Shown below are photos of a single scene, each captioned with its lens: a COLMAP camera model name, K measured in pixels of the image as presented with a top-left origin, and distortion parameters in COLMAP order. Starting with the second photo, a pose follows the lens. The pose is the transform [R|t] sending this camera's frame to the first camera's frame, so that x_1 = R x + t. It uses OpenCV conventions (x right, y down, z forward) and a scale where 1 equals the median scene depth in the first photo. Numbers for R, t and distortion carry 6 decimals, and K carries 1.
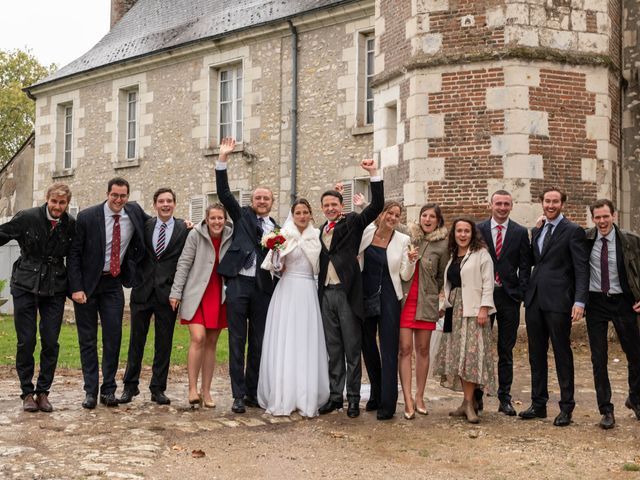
lens RADIAL K [[1007.5, 0, 319.8], [0, 1007.5, 254.3], [0, 0, 1]] dist [-0.003317, 0.131763]
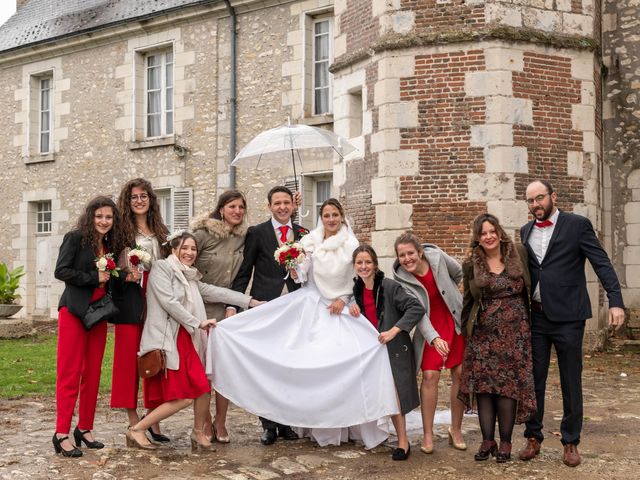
lens RADIAL K [[1007.5, 0, 319.8], [0, 1007.5, 254.3], [0, 0, 1]] dist [-0.003317, 0.131763]
pose [[0.994251, -0.006549, 0.106878, -0.058069], [0.006659, 0.999978, -0.000674, -0.002854], [-0.106871, 0.001382, 0.994272, 0.114847]]
